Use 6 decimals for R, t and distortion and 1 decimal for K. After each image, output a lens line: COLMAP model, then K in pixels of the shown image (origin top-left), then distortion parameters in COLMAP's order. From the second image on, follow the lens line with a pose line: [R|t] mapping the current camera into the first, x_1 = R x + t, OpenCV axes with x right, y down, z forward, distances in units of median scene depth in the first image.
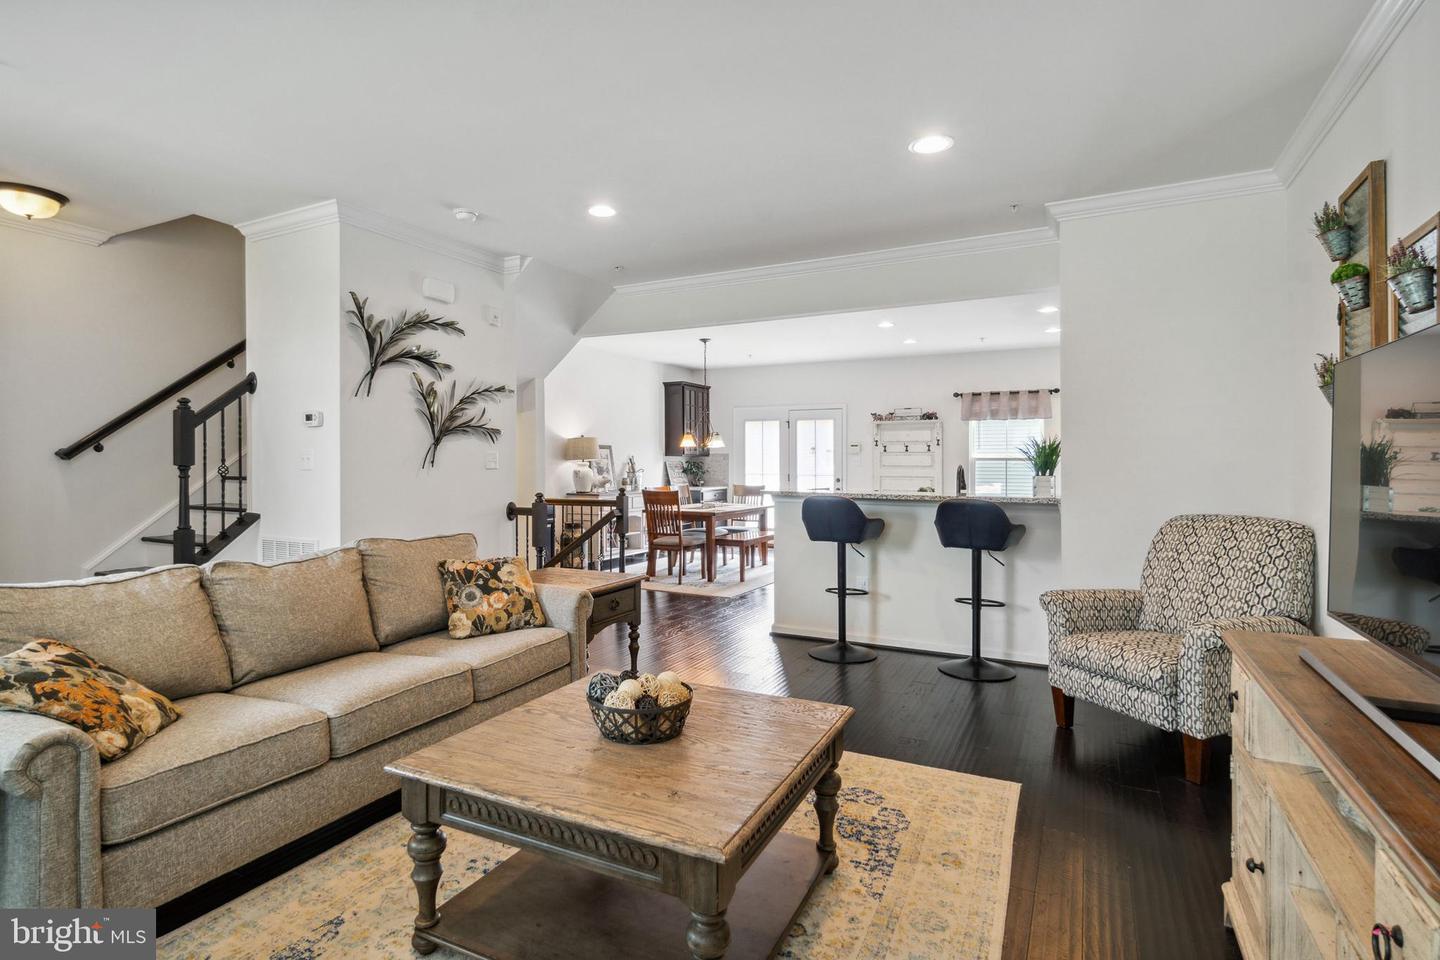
lens RADIAL K [[692.0, 0, 705.7], [0, 692.0, 464.2], [0, 0, 1]] dist [0.000696, 0.000360]
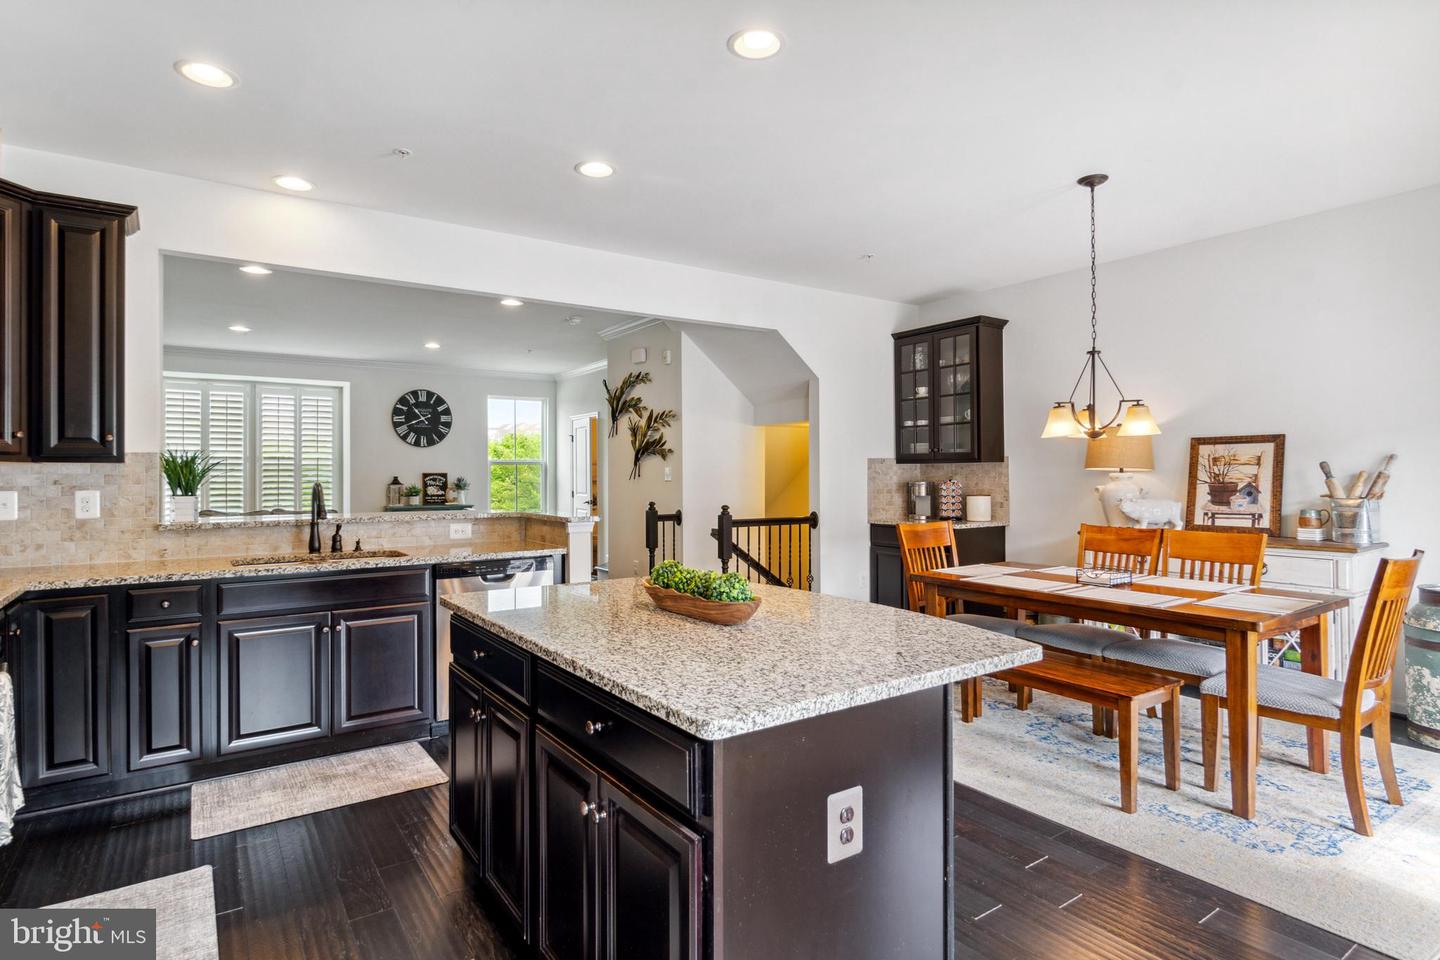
lens RADIAL K [[752.8, 0, 704.7], [0, 752.8, 471.7], [0, 0, 1]] dist [-0.001551, 0.002062]
pose [[-0.465508, -0.001648, -0.885042, 0.926985], [0.002974, 0.999990, -0.003426, -0.005872], [0.885039, -0.004227, -0.465499, 1.809336]]
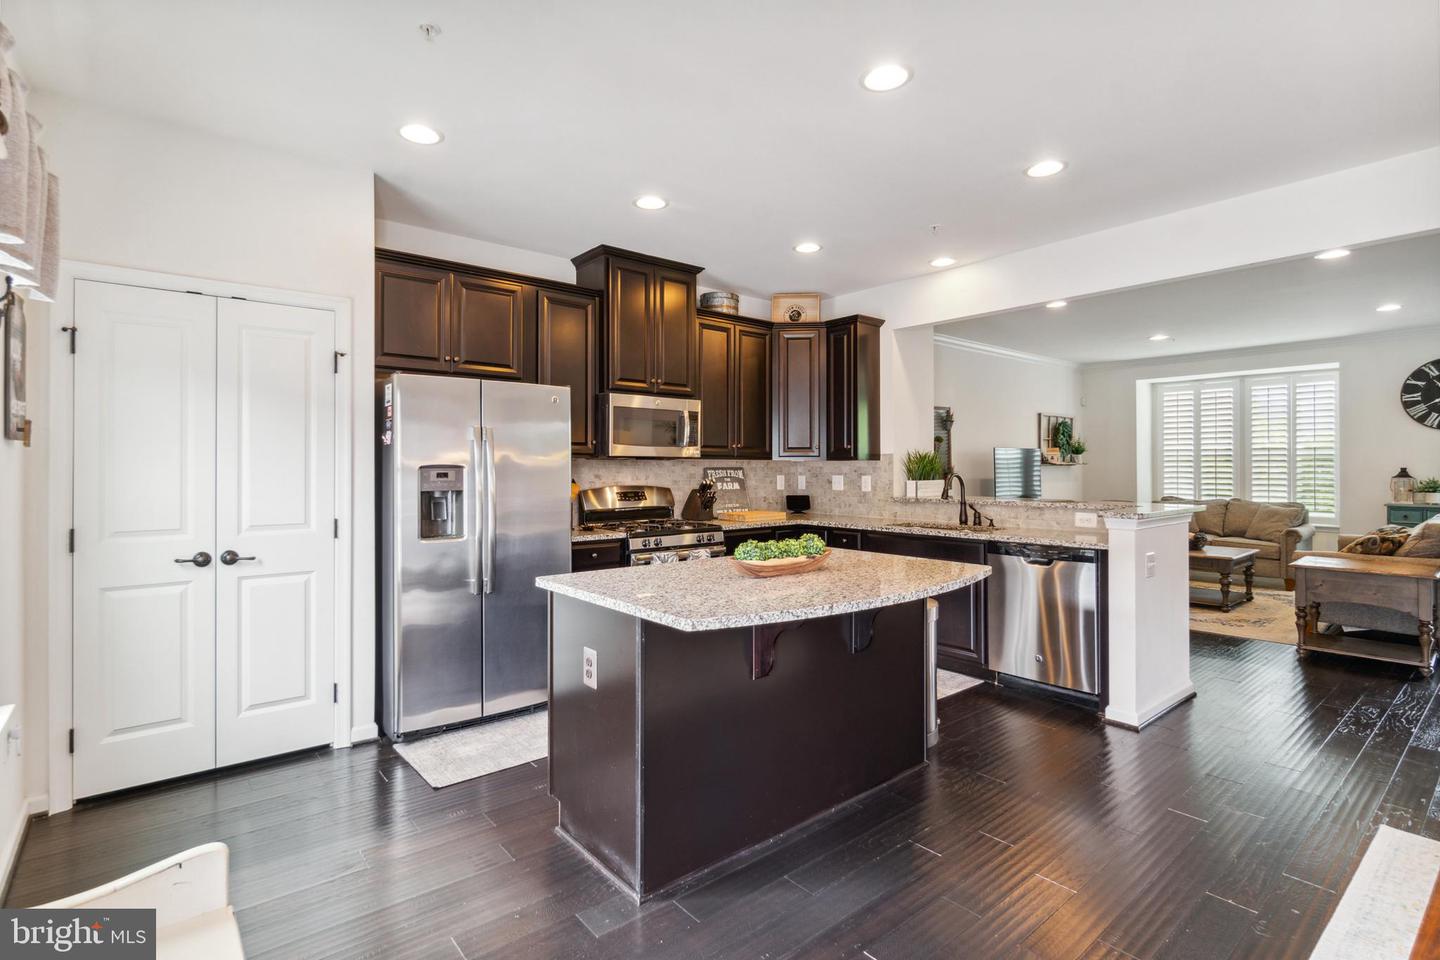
lens RADIAL K [[692.0, 0, 705.7], [0, 692.0, 464.2], [0, 0, 1]] dist [0.000696, 0.000360]
pose [[-0.921244, 0.002571, 0.388976, 0.332799], [0.001640, 0.999995, -0.002726, -0.009124], [-0.388981, -0.001874, -0.921244, 2.160154]]
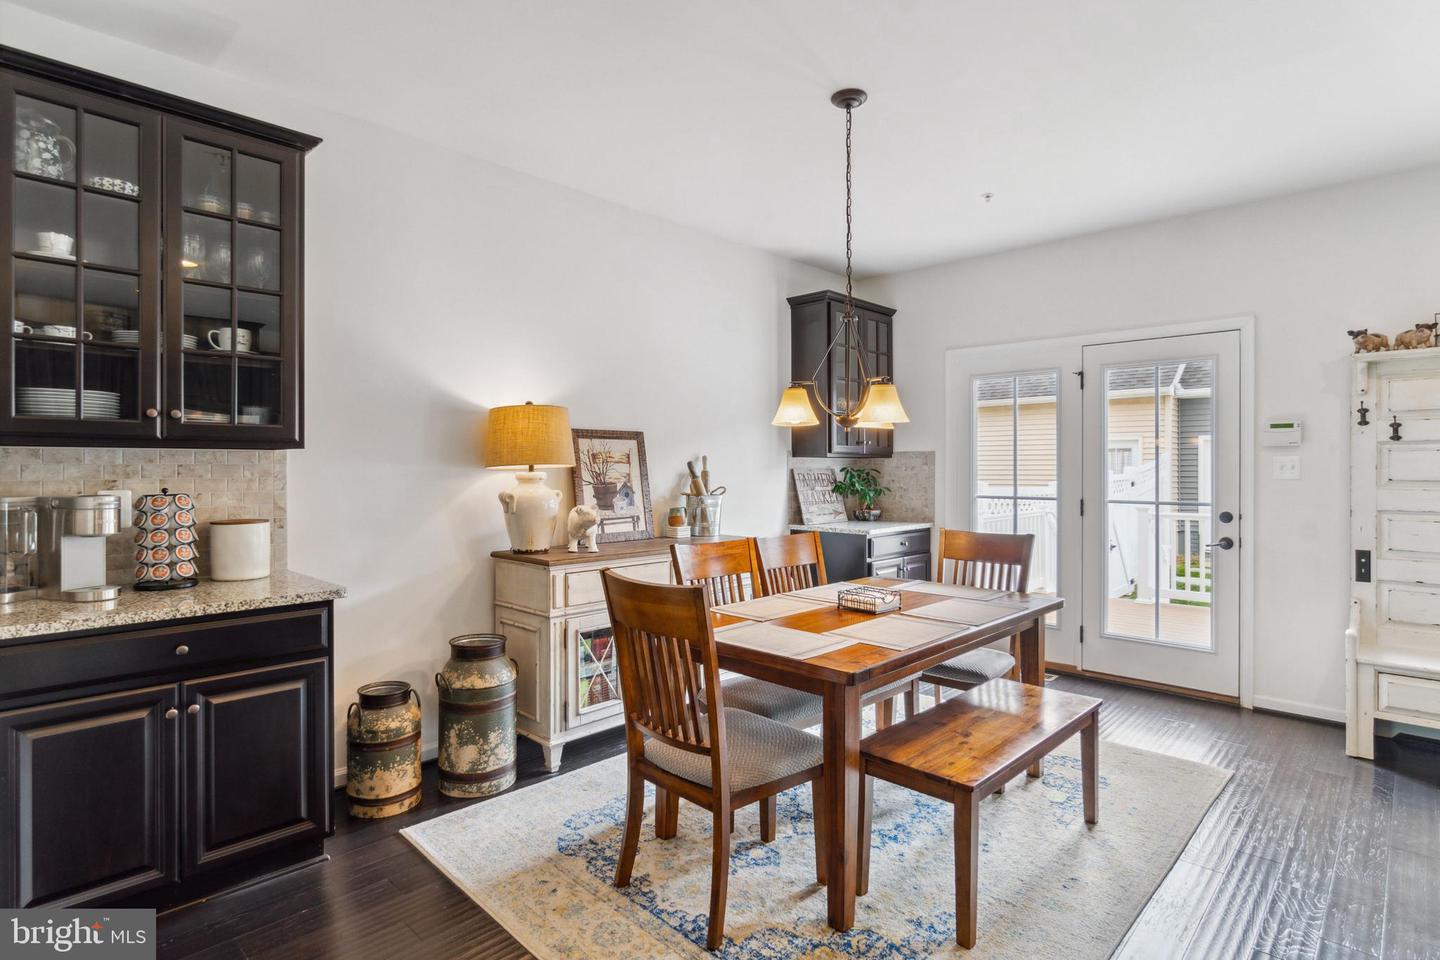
lens RADIAL K [[737.7, 0, 723.5], [0, 737.7, 469.6], [0, 0, 1]] dist [-0.000925, 0.000838]
pose [[0.963662, -0.002609, -0.267112, 0.067316], [0.002671, 0.999996, -0.000130, -0.007865], [0.267111, -0.000588, 0.963666, 1.168718]]
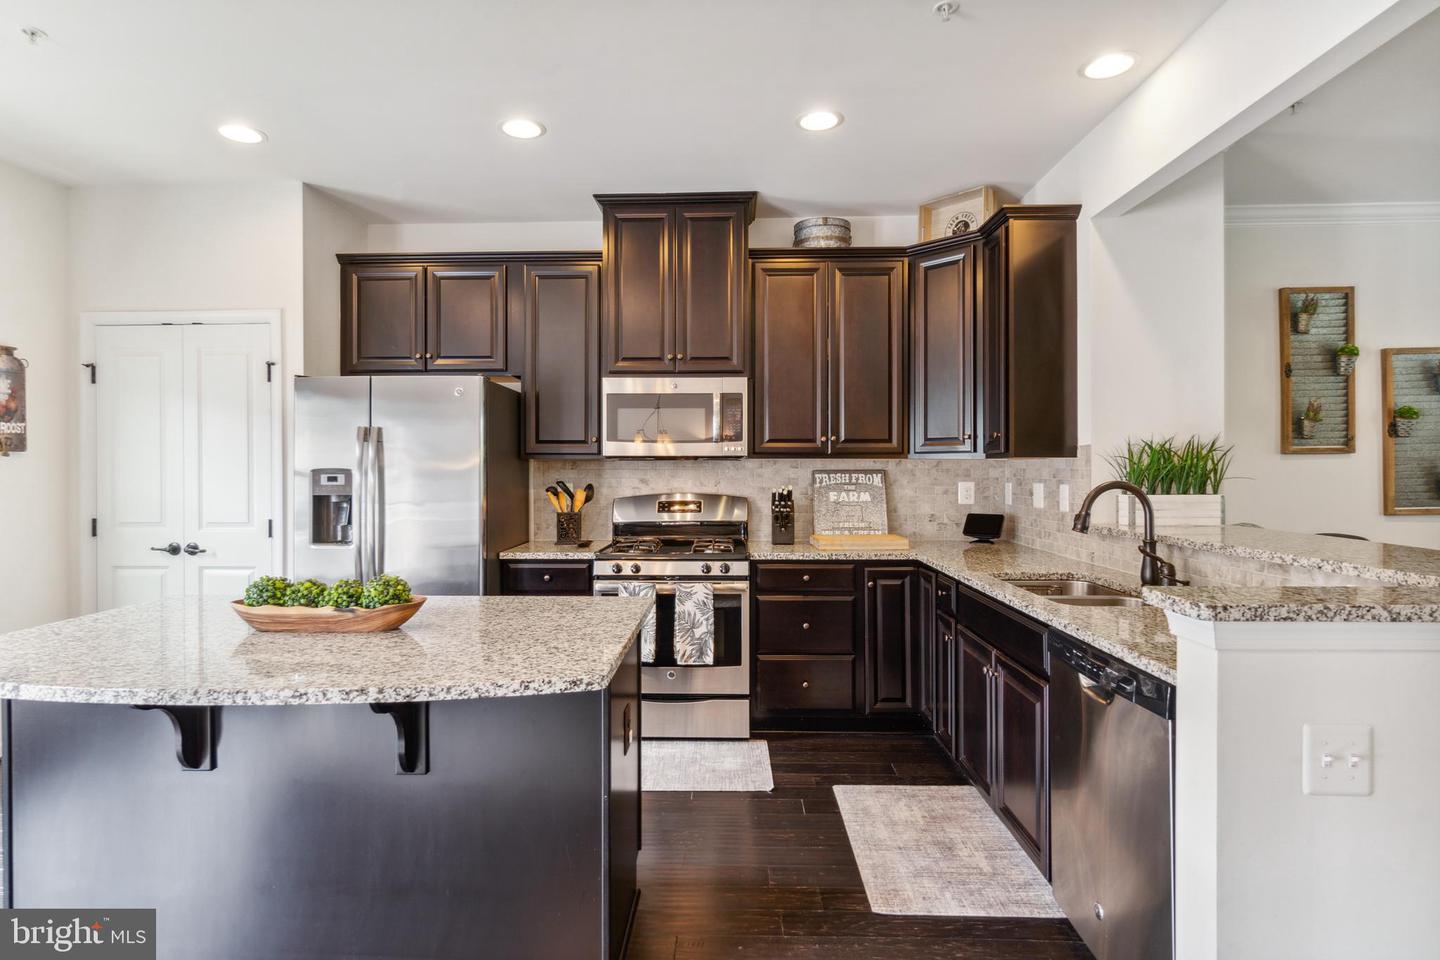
lens RADIAL K [[752.8, 0, 704.7], [0, 752.8, 471.7], [0, 0, 1]] dist [-0.001551, 0.002062]
pose [[-0.431046, -0.003754, 0.902322, 0.013643], [0.004070, 0.999973, 0.006105, -0.010646], [-0.902321, 0.006304, -0.431019, 1.573212]]
